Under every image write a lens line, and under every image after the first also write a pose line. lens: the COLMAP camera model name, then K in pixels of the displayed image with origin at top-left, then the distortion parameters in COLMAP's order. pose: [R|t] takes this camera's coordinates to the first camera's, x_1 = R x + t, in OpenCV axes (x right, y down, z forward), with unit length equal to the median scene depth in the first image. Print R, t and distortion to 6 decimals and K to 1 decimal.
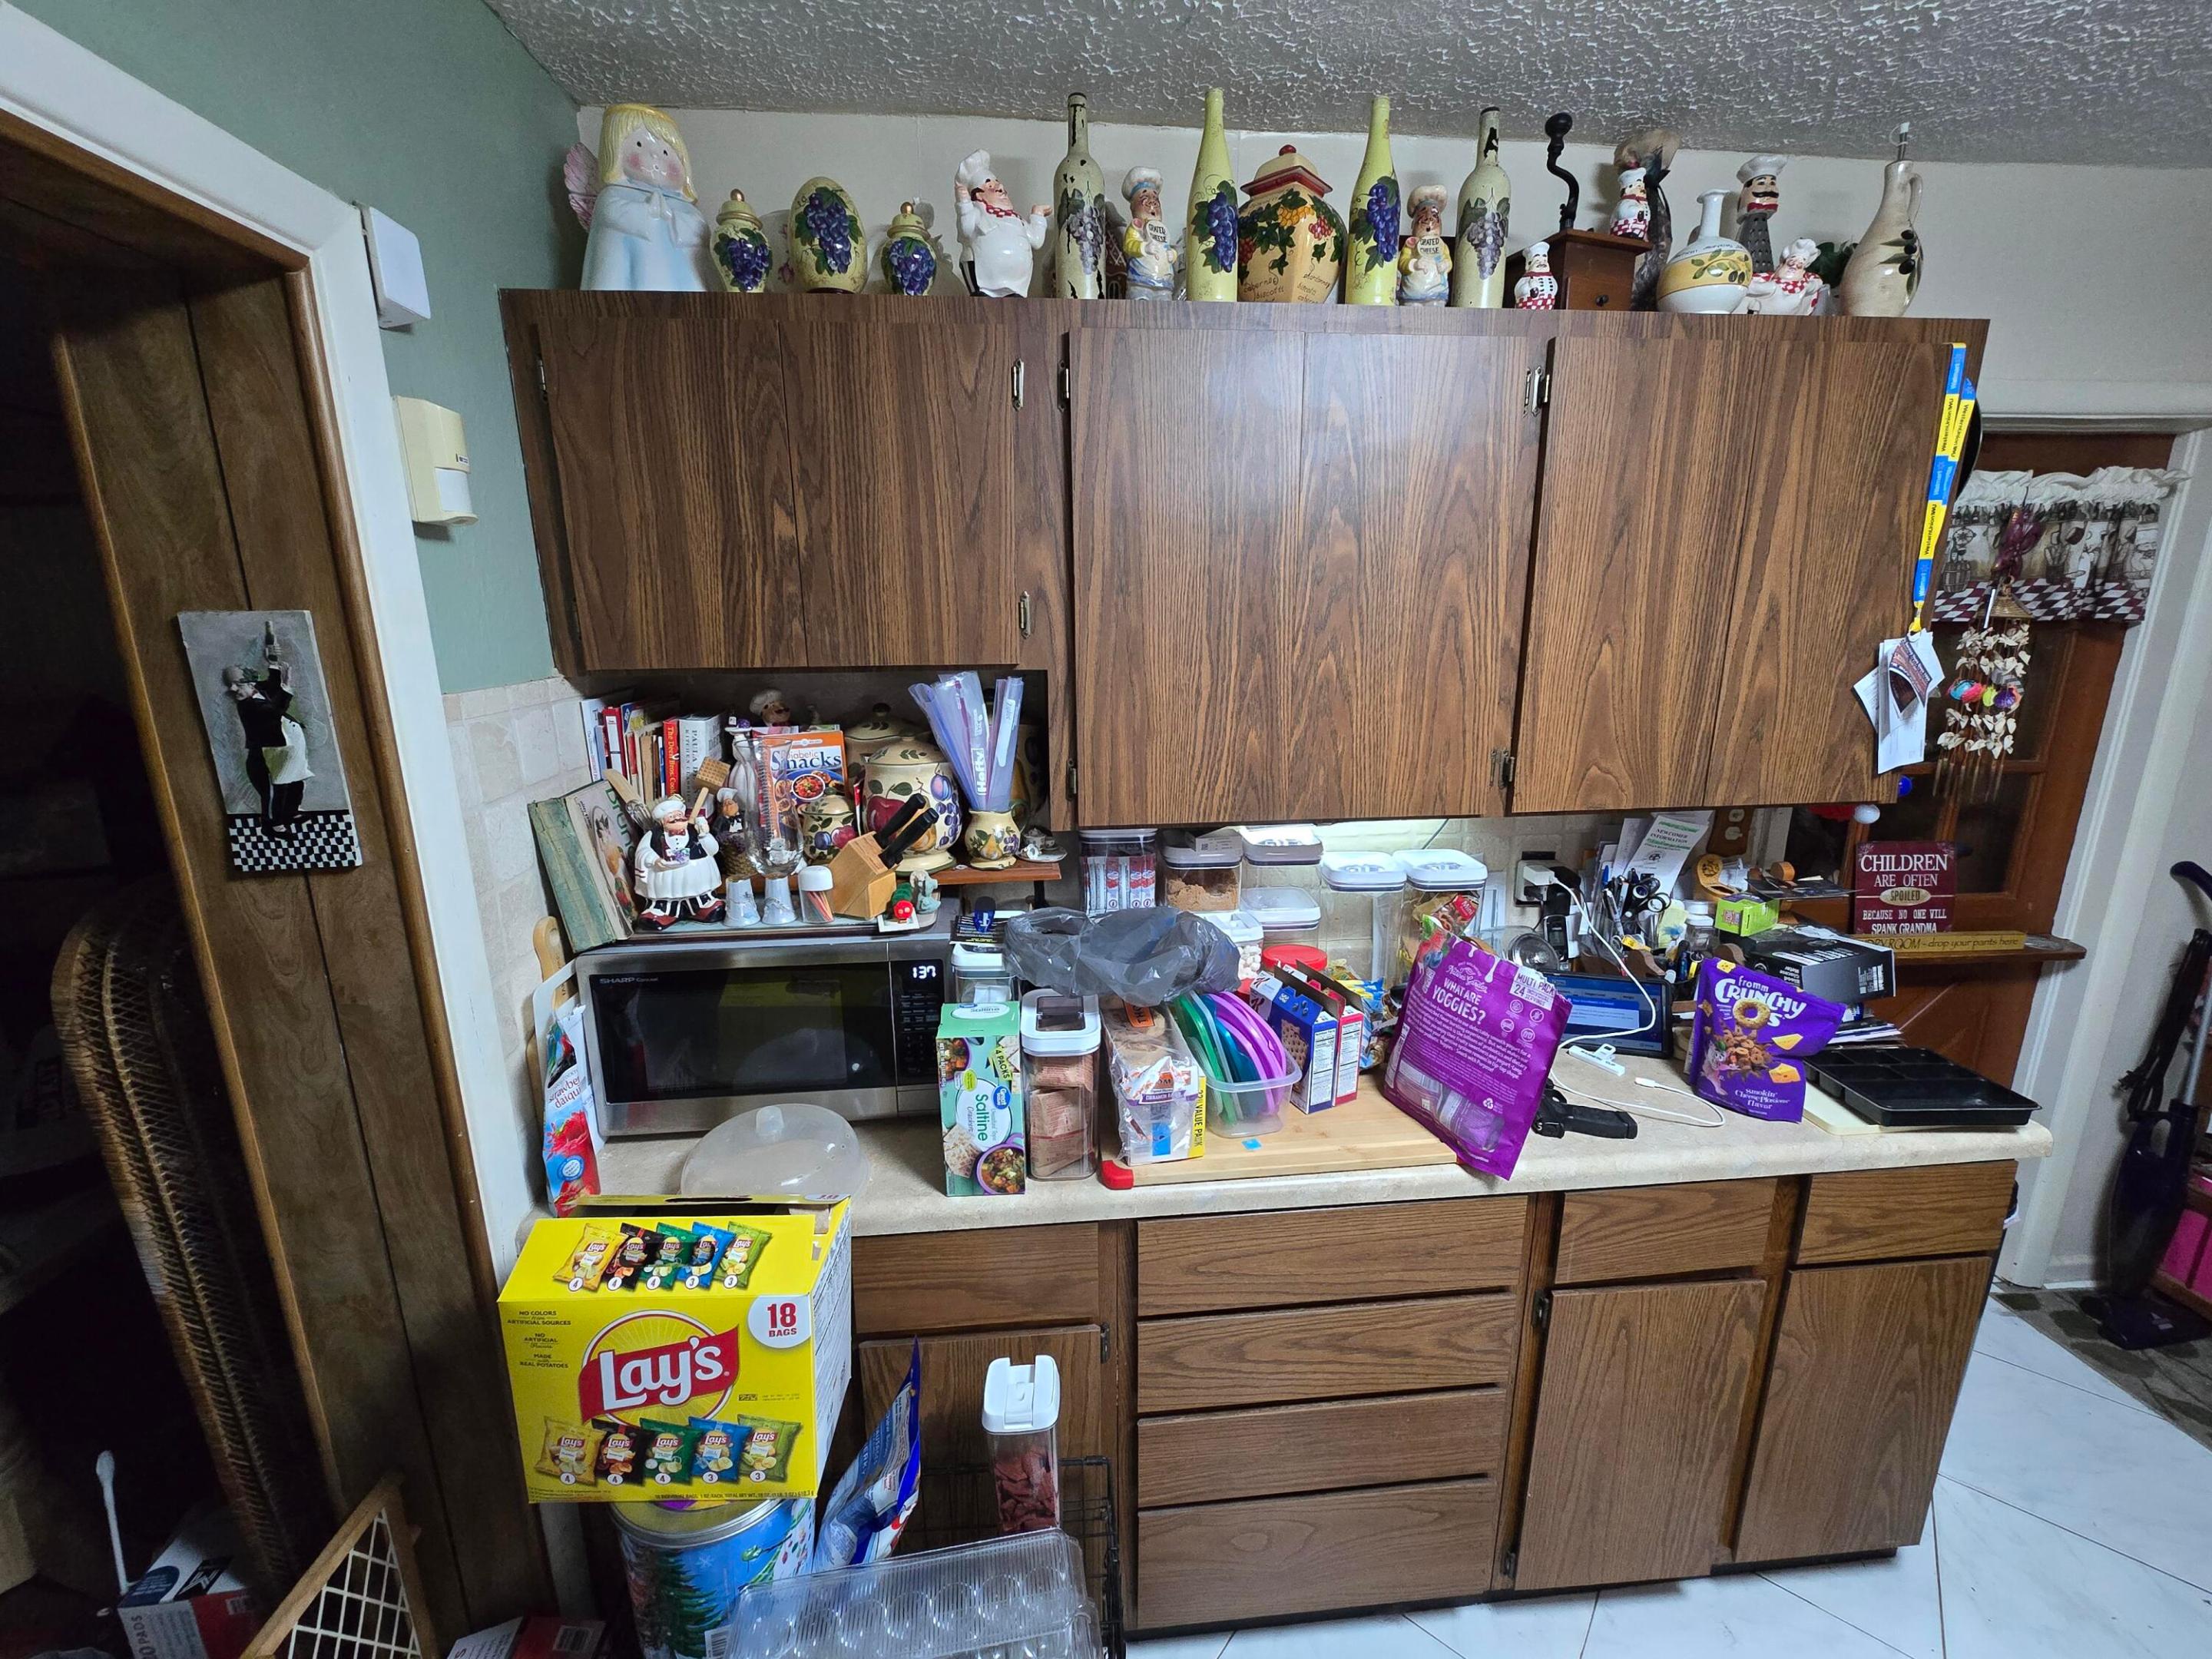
lens RADIAL K [[909.3, 0, 1100.0], [0, 909.3, 824.2], [0, 0, 1]] dist [-0.008921, 0.003447]
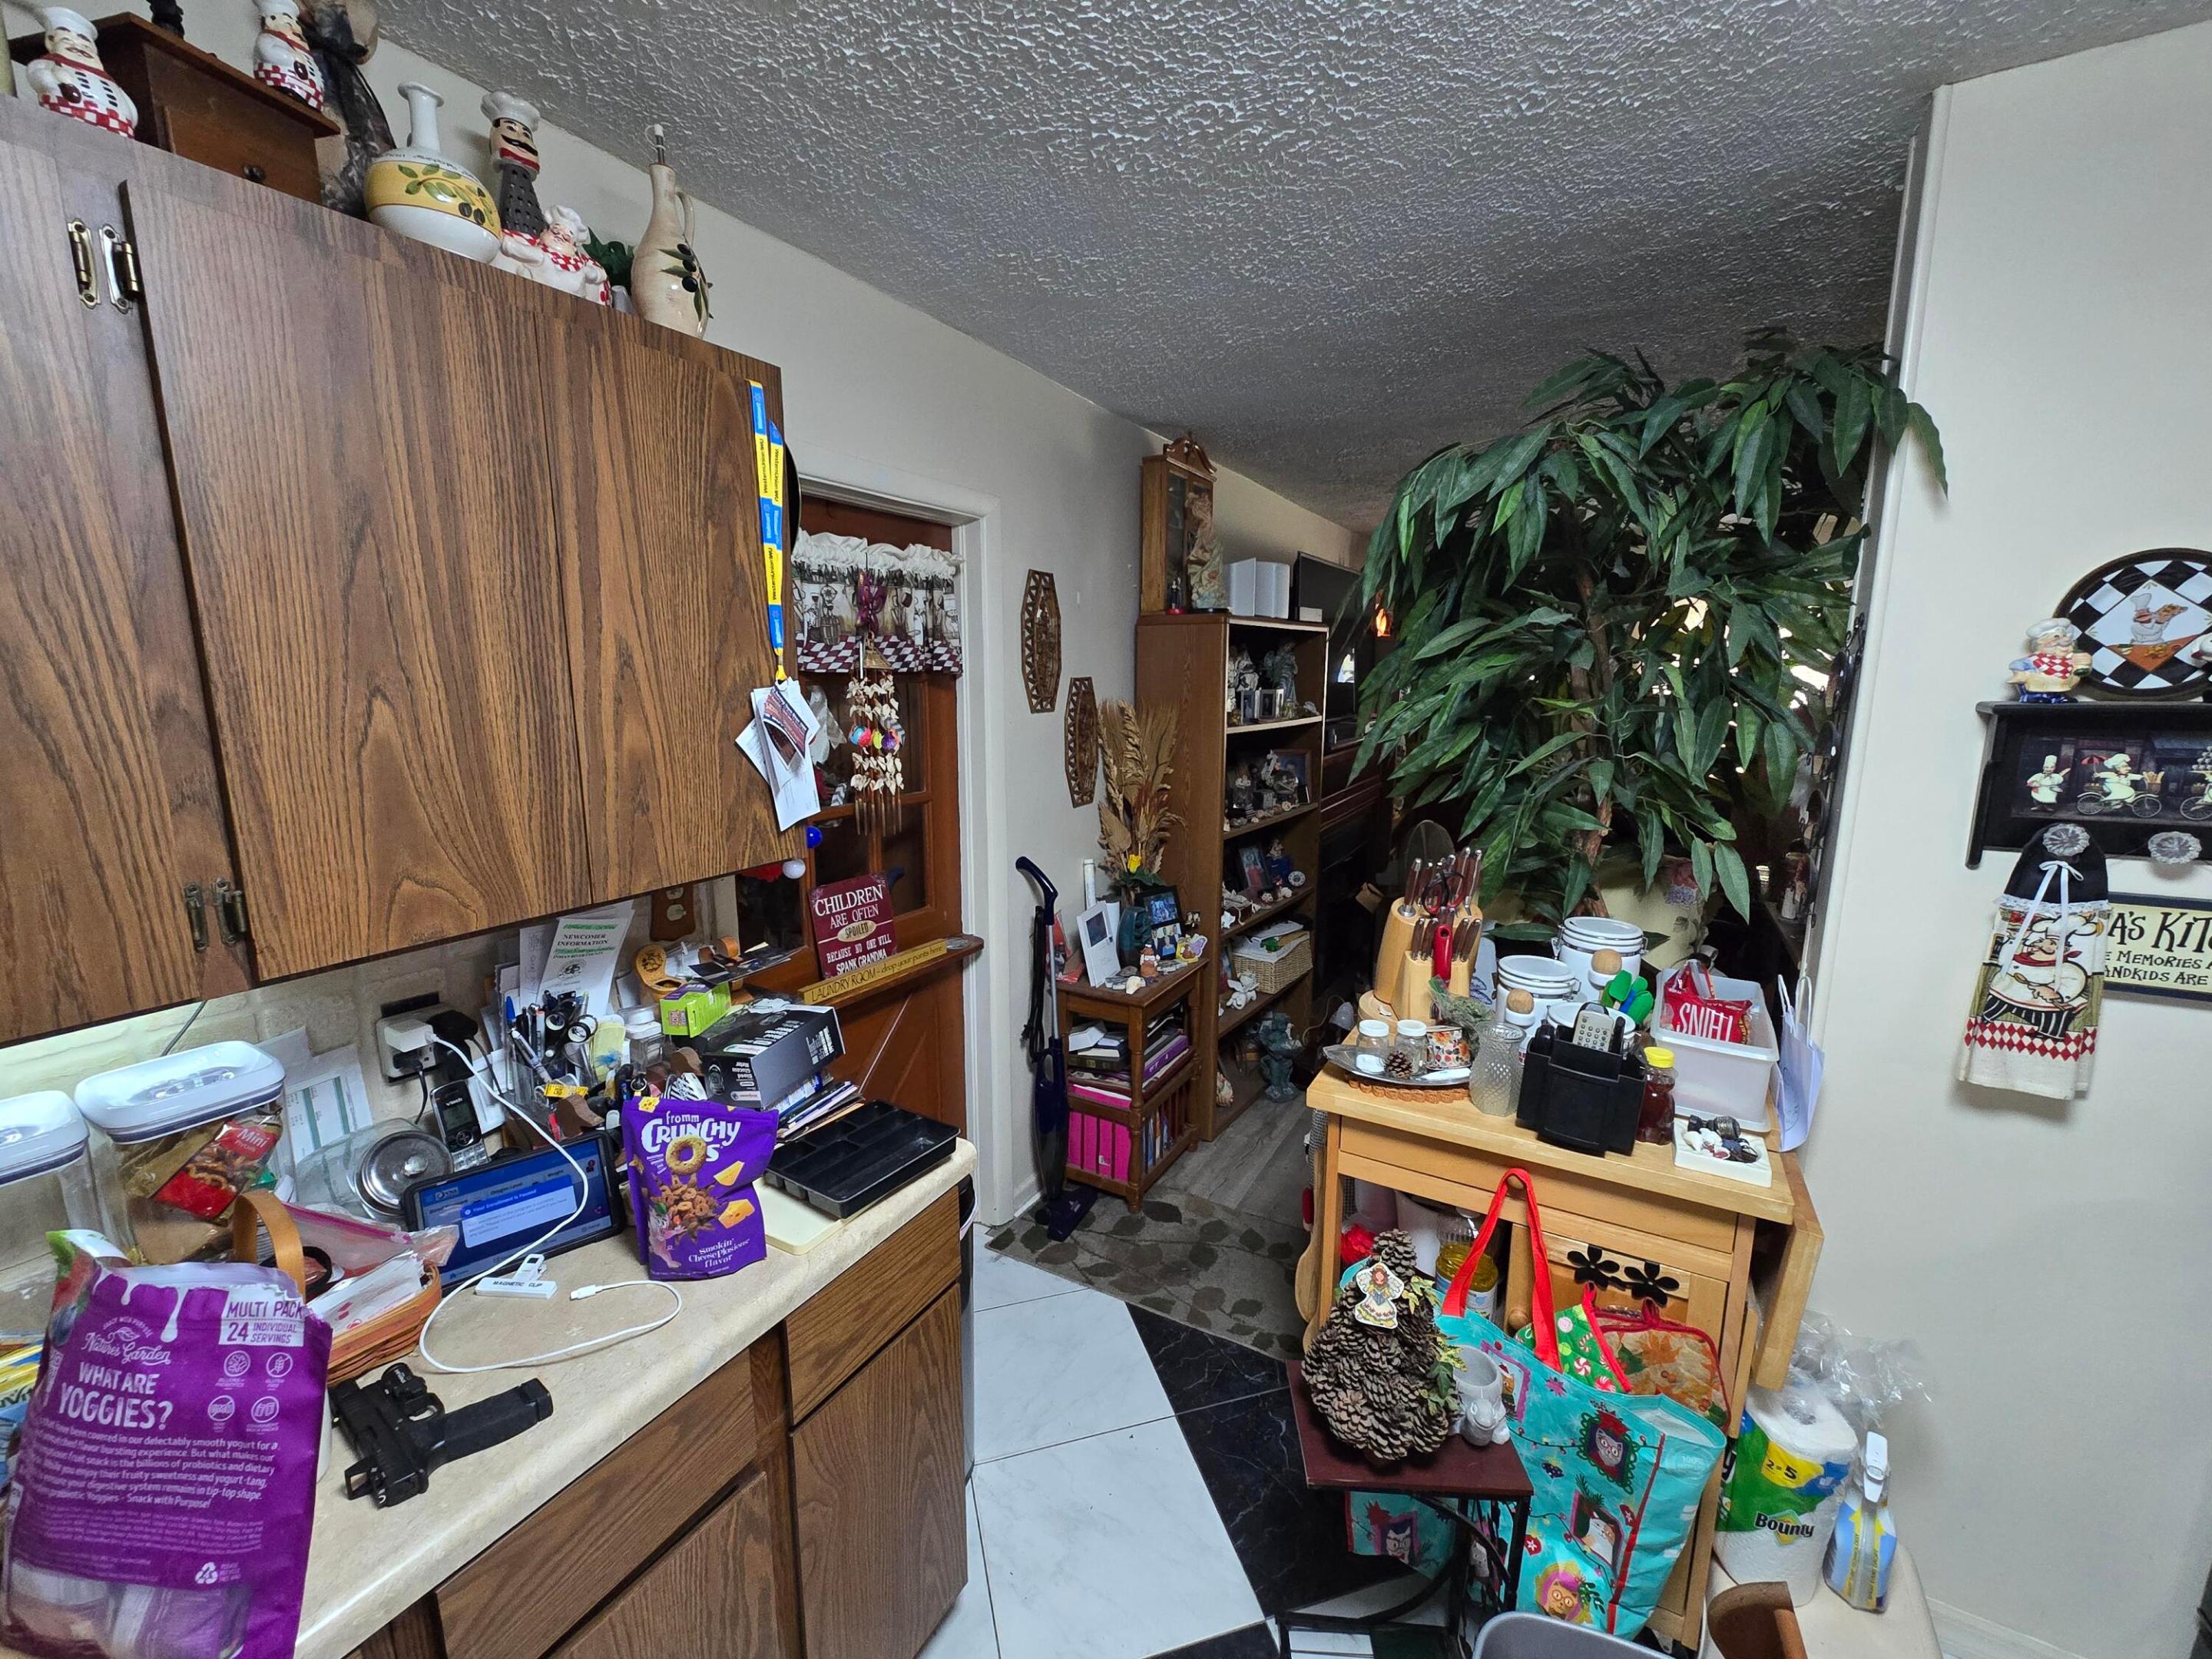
lens RADIAL K [[909.3, 0, 1111.4], [0, 909.3, 825.7], [0, 0, 1]] dist [-0.008921, 0.003447]
pose [[0.564268, -0.132787, 0.814843, 0.296952], [0.181913, 0.982721, 0.034172, -0.032089], [-0.805301, 0.128948, 0.578673, 0.187623]]
